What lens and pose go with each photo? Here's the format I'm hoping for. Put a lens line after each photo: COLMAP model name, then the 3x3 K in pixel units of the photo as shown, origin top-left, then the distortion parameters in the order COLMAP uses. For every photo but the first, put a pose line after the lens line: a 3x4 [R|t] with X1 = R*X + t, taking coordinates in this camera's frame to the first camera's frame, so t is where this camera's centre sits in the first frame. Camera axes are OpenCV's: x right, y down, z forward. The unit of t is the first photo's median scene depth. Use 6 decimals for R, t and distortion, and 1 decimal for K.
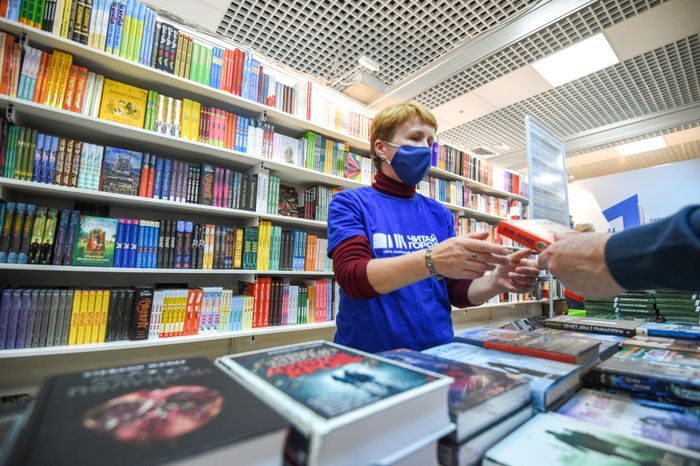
lens RADIAL K [[322.5, 0, 352.5], [0, 322.5, 232.3], [0, 0, 1]] dist [-0.013255, -0.015044]
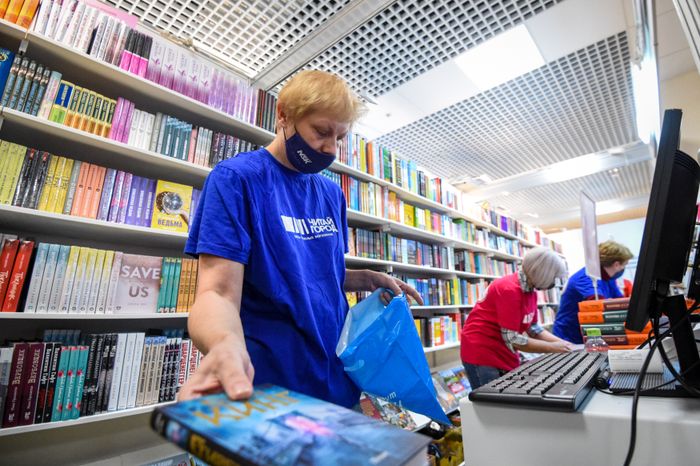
lens RADIAL K [[336.2, 0, 351.5], [0, 336.2, 207.4], [0, 0, 1]] dist [-0.000209, -0.014133]
pose [[0.989591, 0.015267, 0.143094, -1.196401], [0.007745, 0.987264, -0.158899, -0.125356], [-0.143698, 0.158354, 0.976870, -0.794806]]
